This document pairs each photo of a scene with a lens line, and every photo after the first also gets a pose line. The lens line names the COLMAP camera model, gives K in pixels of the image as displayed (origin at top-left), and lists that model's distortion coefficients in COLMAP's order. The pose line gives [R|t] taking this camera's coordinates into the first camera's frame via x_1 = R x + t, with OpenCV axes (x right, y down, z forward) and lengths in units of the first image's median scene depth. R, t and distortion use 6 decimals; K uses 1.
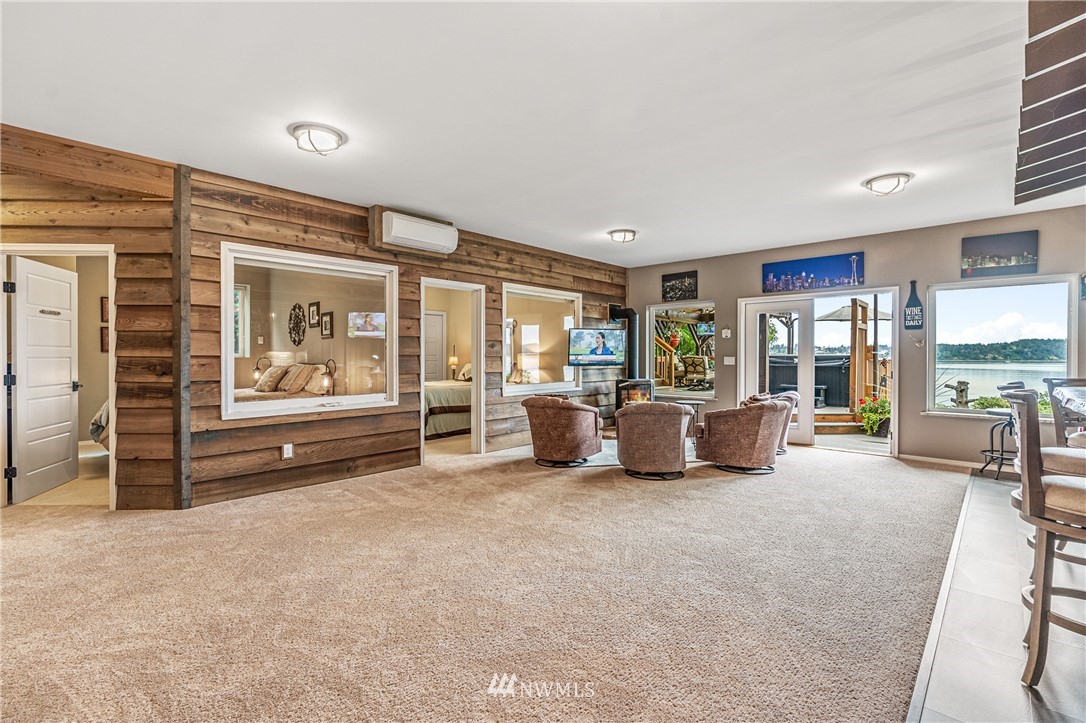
lens RADIAL K [[497.3, 0, 536.7], [0, 497.3, 363.1], [0, 0, 1]] dist [-0.011658, 0.004105]
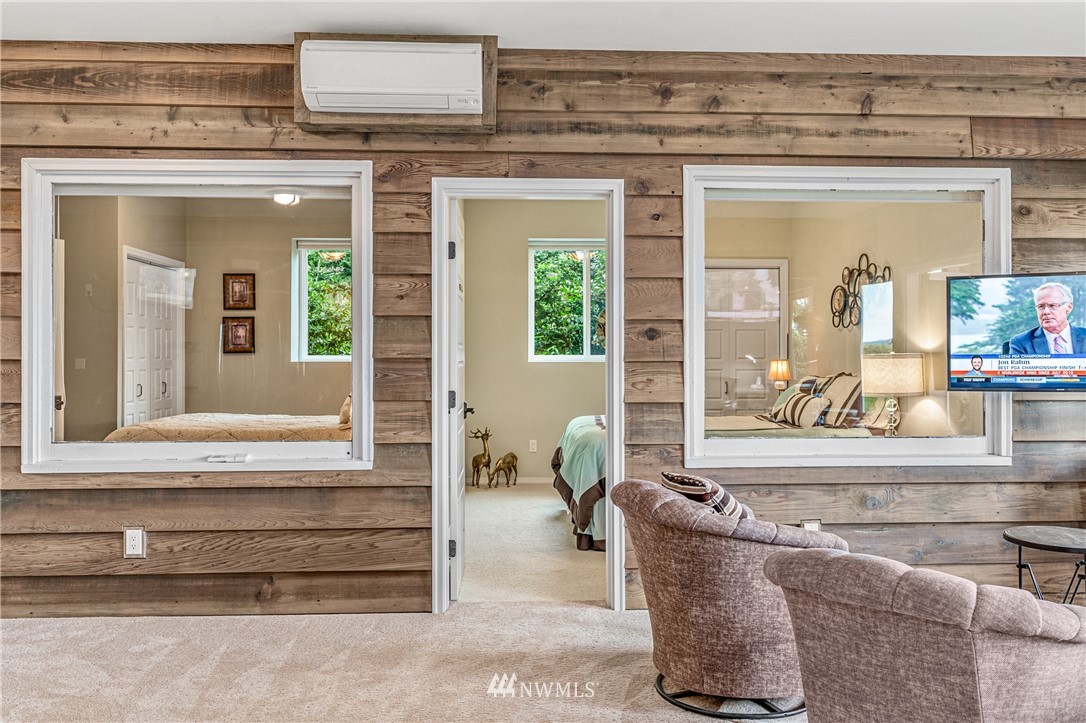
lens RADIAL K [[882.5, 0, 550.7], [0, 882.5, 357.5], [0, 0, 1]] dist [0.005684, -0.006216]
pose [[0.719232, 0.000146, -0.694770, 0.351973], [-0.010049, 0.999898, -0.010192, -0.009242], [0.694697, 0.014312, 0.719160, 0.485746]]
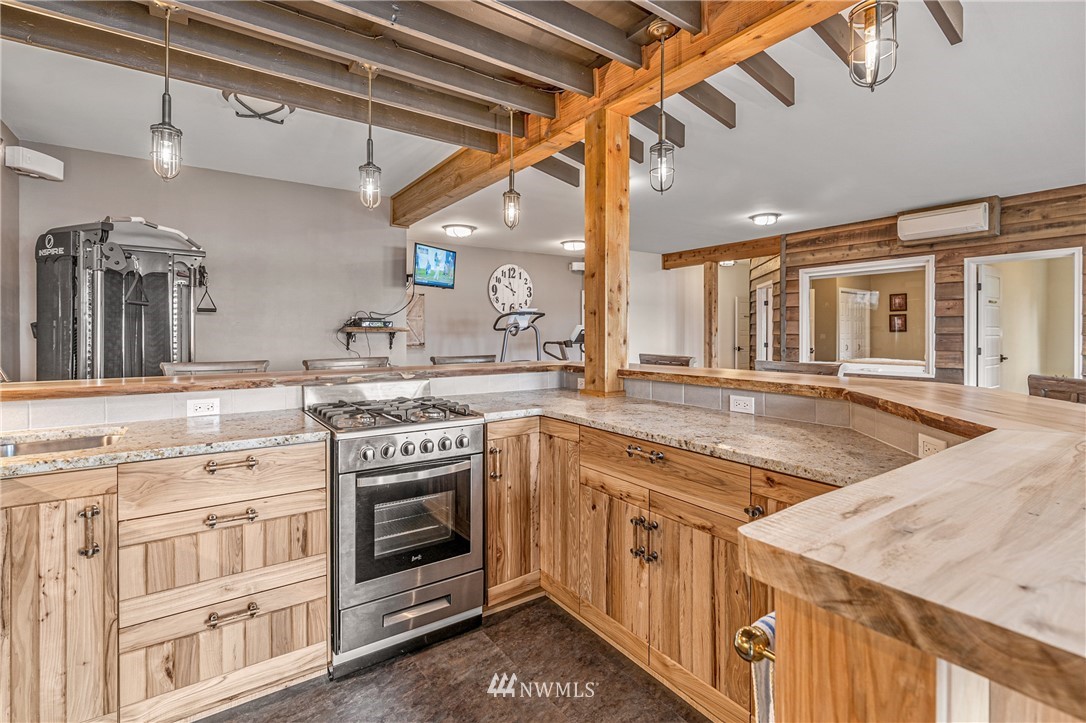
lens RADIAL K [[497.3, 0, 534.4], [0, 497.3, 336.1], [0, 0, 1]] dist [-0.011658, 0.004105]
pose [[-0.222616, 0.003627, -0.974899, 0.914140], [-0.015270, 0.999857, 0.007206, -0.004167], [0.974787, 0.016491, -0.222529, 0.330617]]
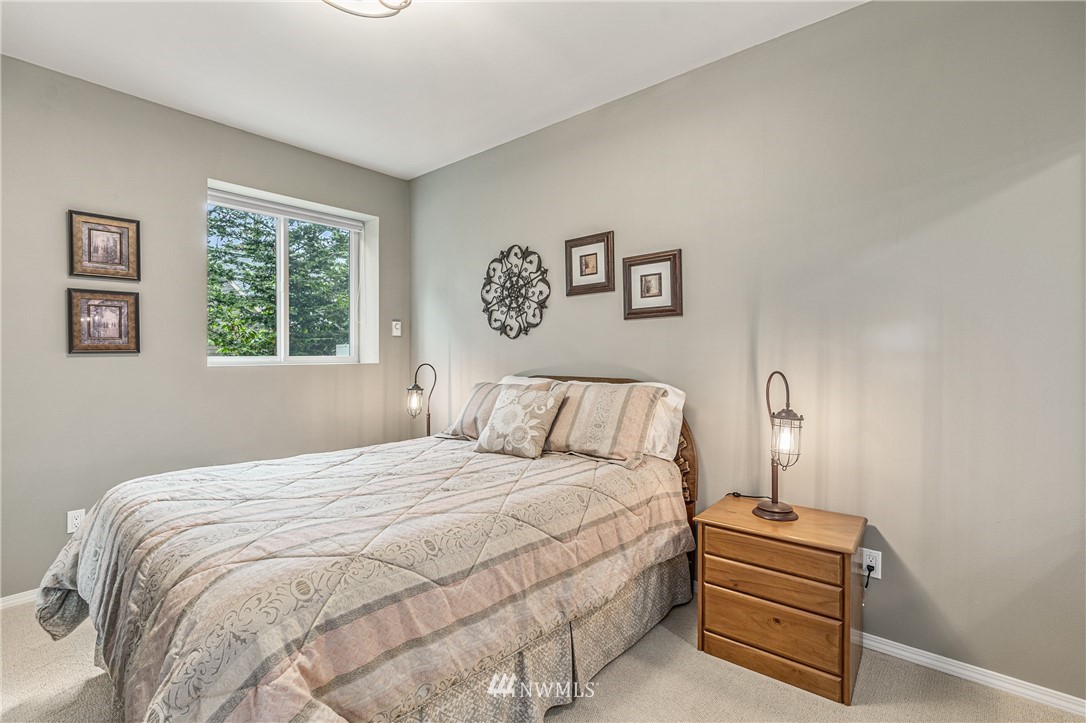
lens RADIAL K [[497.3, 0, 546.0], [0, 497.3, 362.0], [0, 0, 1]] dist [-0.011658, 0.004105]
pose [[0.998371, -0.006107, 0.056733, -0.603056], [0.006169, 0.999981, -0.000923, -0.014807], [-0.056726, 0.001272, 0.998389, 0.673578]]
